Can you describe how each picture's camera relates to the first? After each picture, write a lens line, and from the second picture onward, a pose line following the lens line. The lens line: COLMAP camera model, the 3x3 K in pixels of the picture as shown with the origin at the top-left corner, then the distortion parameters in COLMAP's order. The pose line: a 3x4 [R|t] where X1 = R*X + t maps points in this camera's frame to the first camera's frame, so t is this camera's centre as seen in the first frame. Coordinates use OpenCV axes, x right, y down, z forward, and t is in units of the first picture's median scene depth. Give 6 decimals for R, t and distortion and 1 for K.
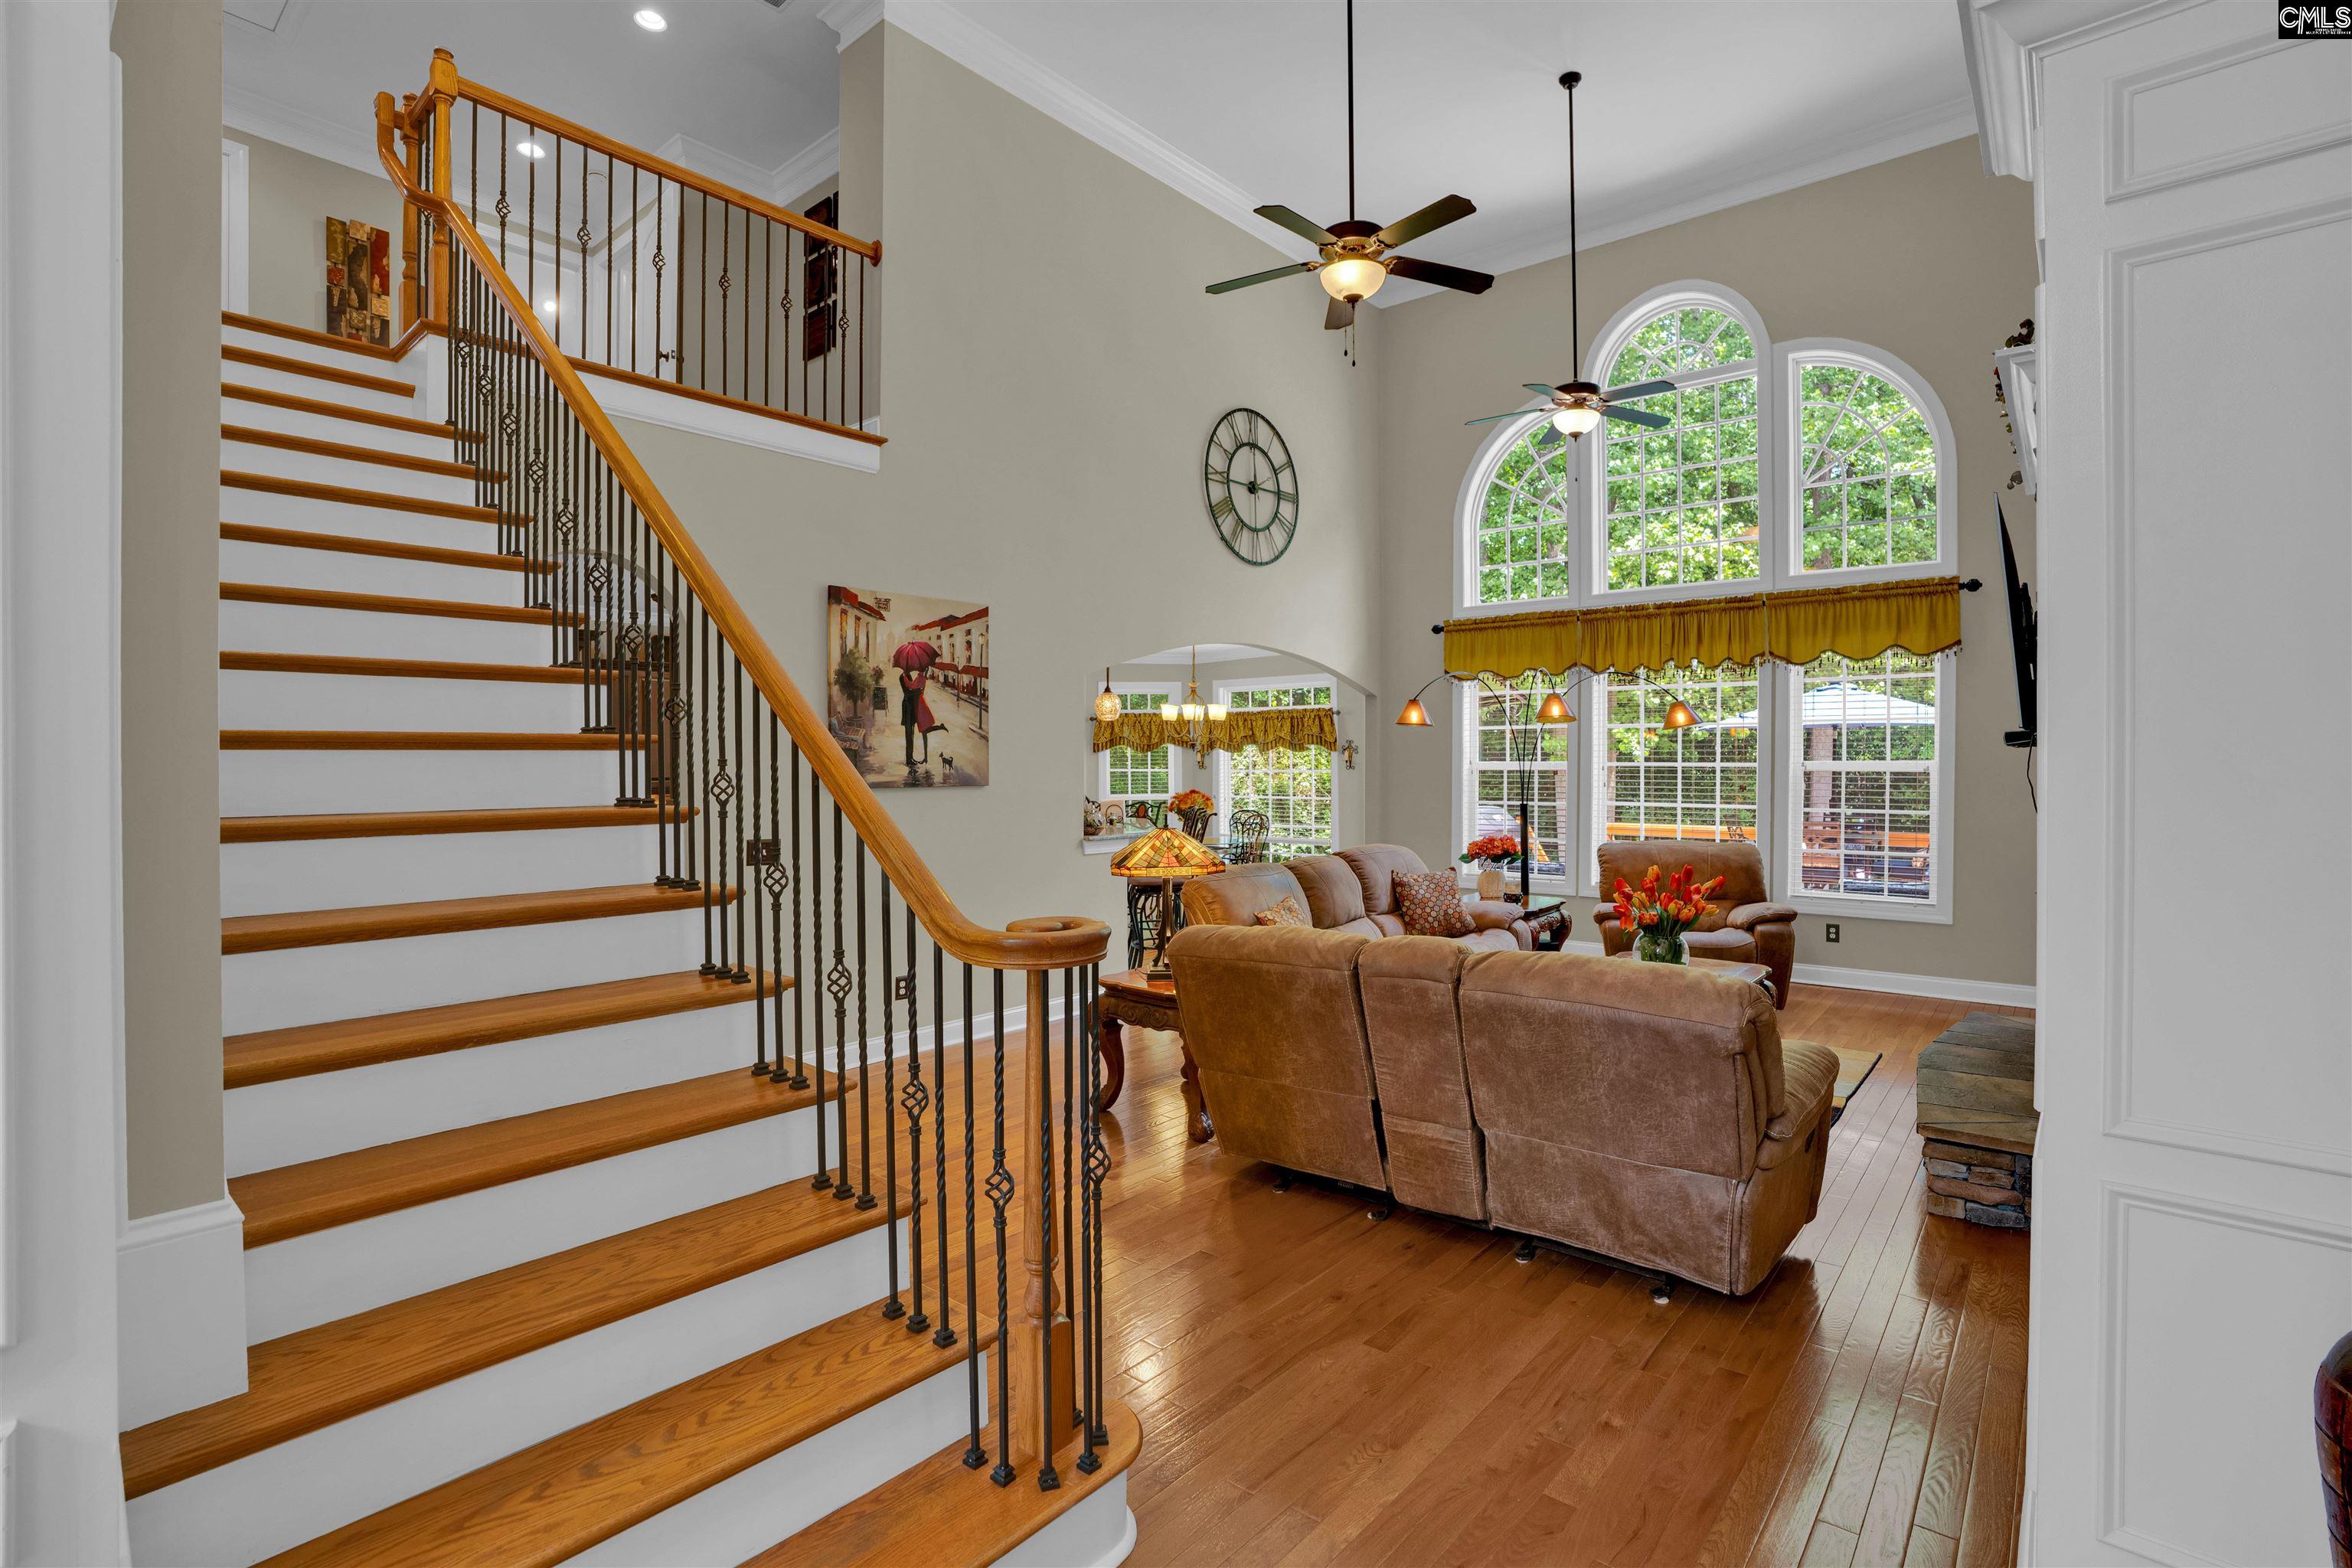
lens RADIAL K [[1085.7, 0, 1172.9], [0, 1085.7, 780.3], [0, 0, 1]] dist [-0.059323, 0.021577]
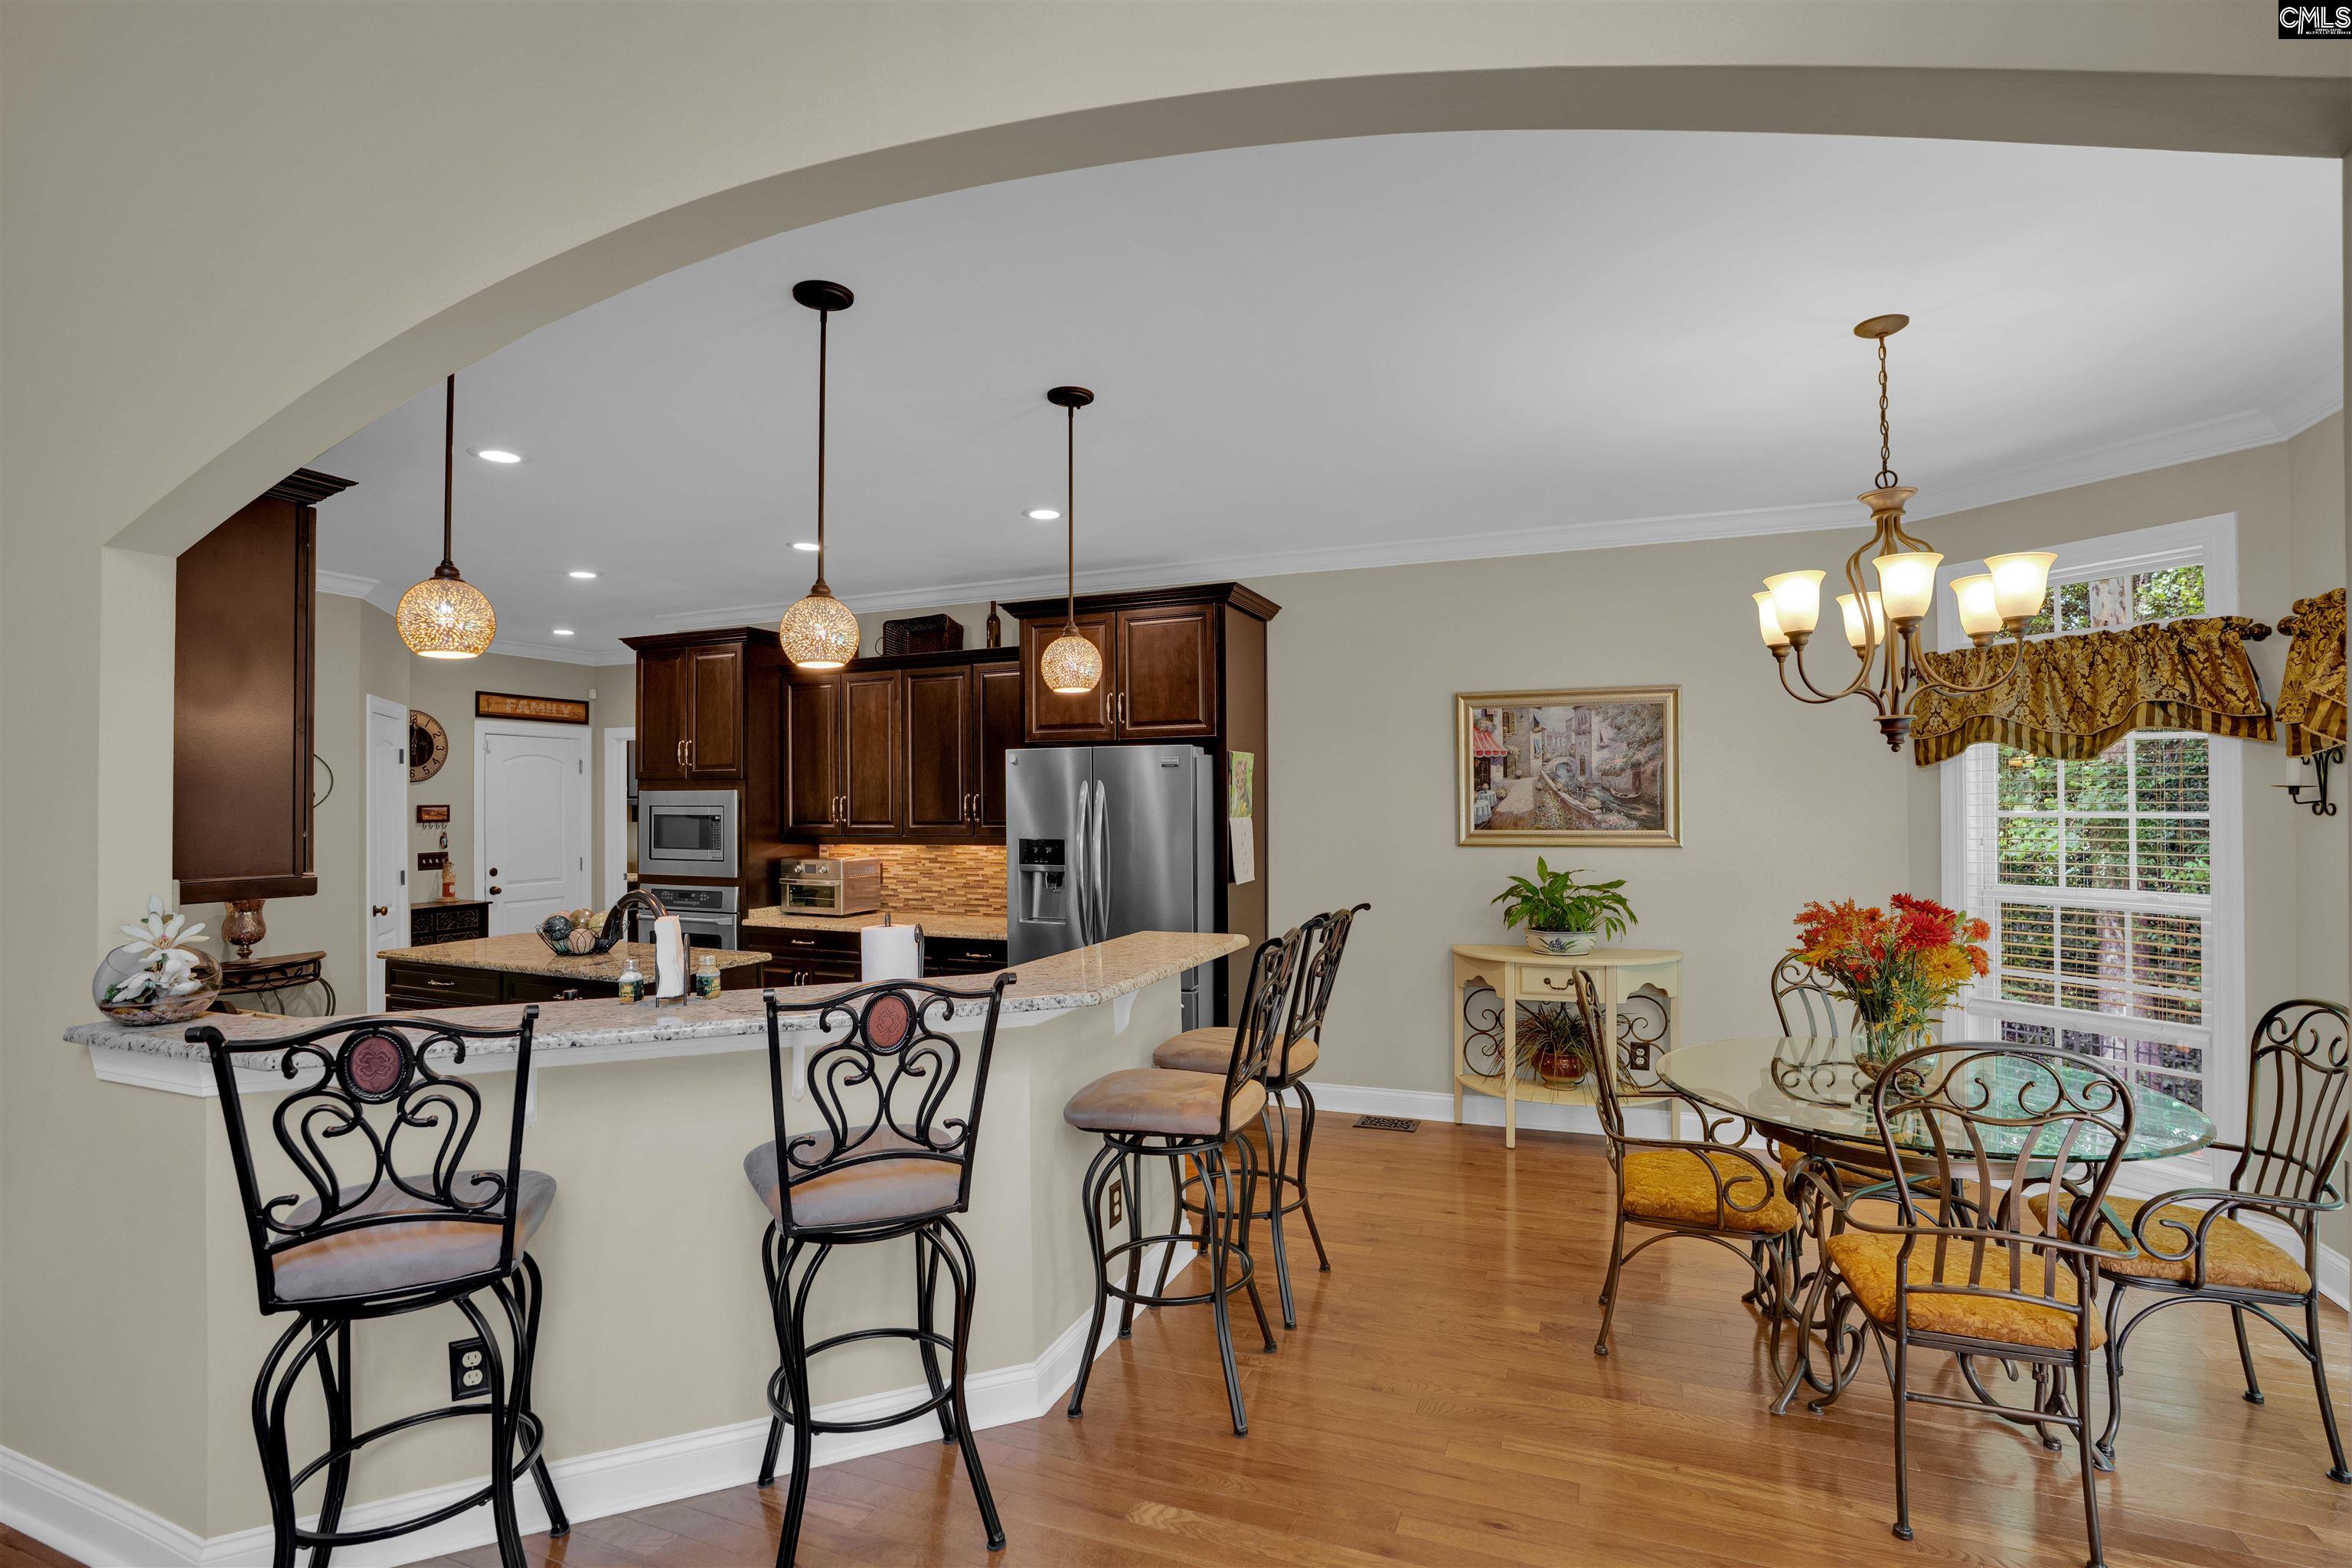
lens RADIAL K [[1085.7, 0, 1190.5], [0, 1085.7, 792.2], [0, 0, 1]] dist [-0.059323, 0.021577]
pose [[0.332550, -0.005093, -0.943072, 0.366945], [-0.008100, 0.999933, -0.008256, -0.022116], [0.943051, 0.010385, 0.332487, 1.359468]]
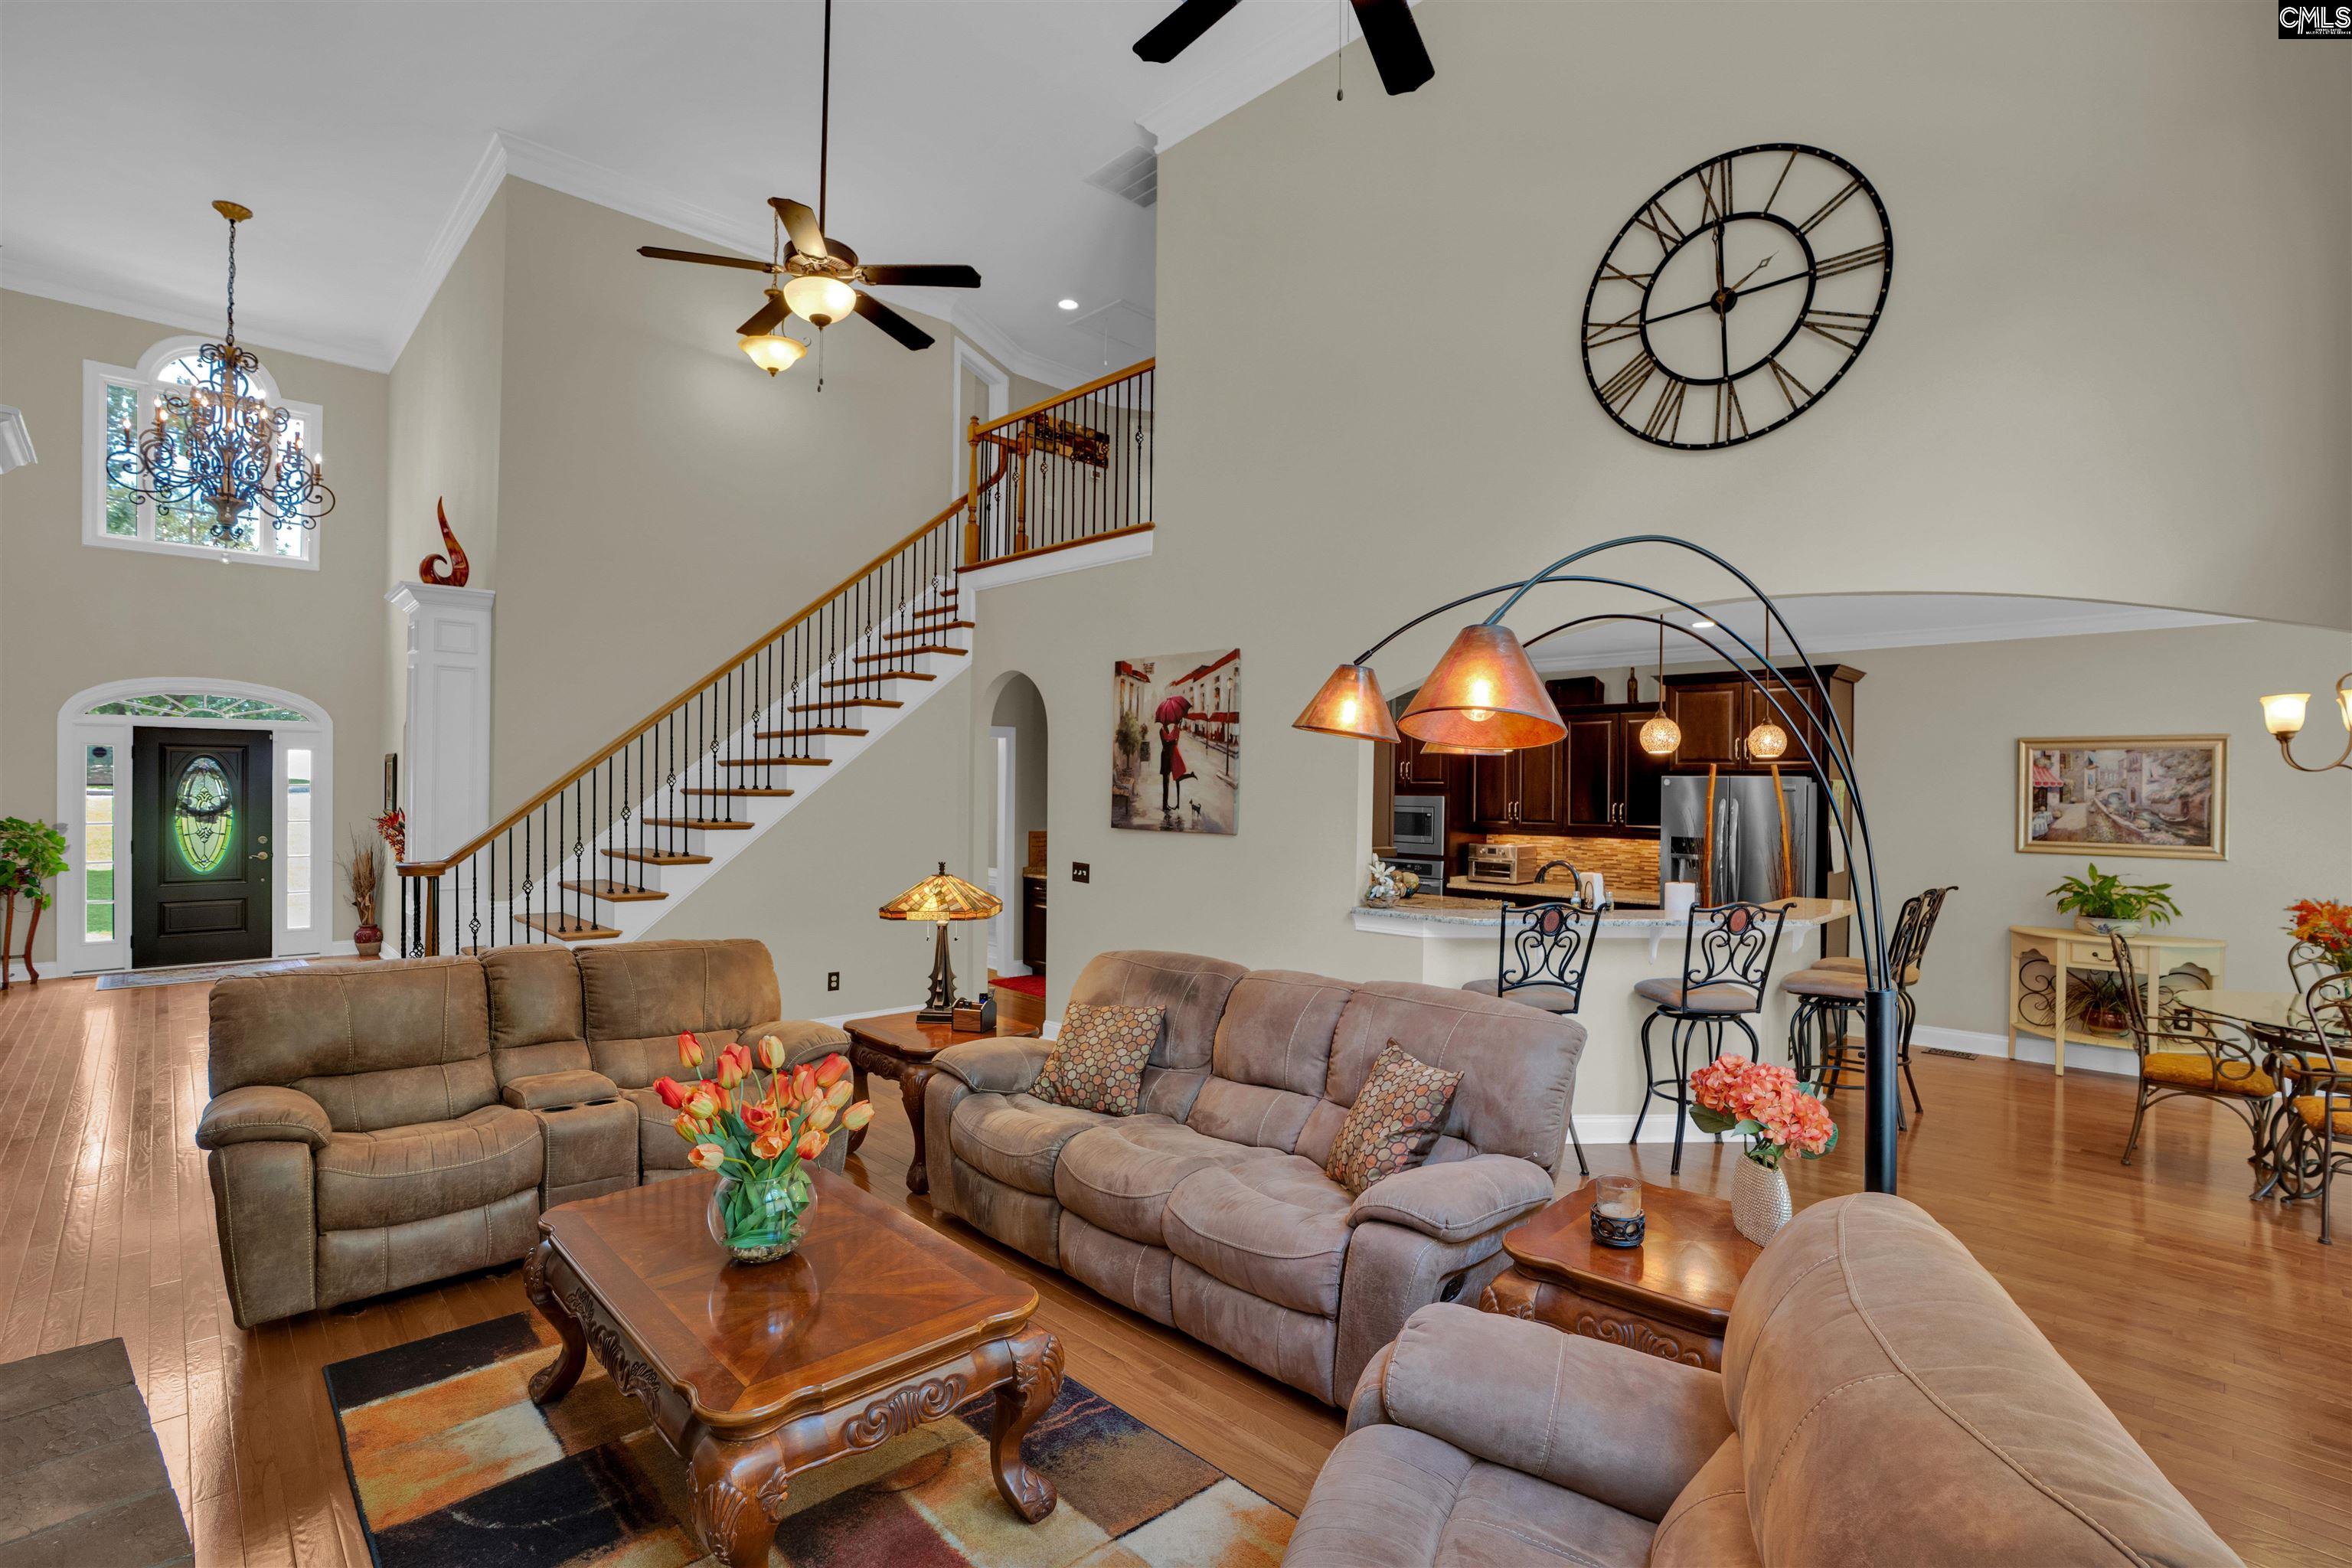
lens RADIAL K [[1085.7, 0, 1171.1], [0, 1085.7, 790.7], [0, 0, 1]] dist [-0.059323, 0.021577]
pose [[-0.076560, 0.009057, -0.997024, 0.808646], [-0.024210, 0.999647, 0.010940, -0.044177], [0.996771, 0.024976, -0.076314, 1.036299]]
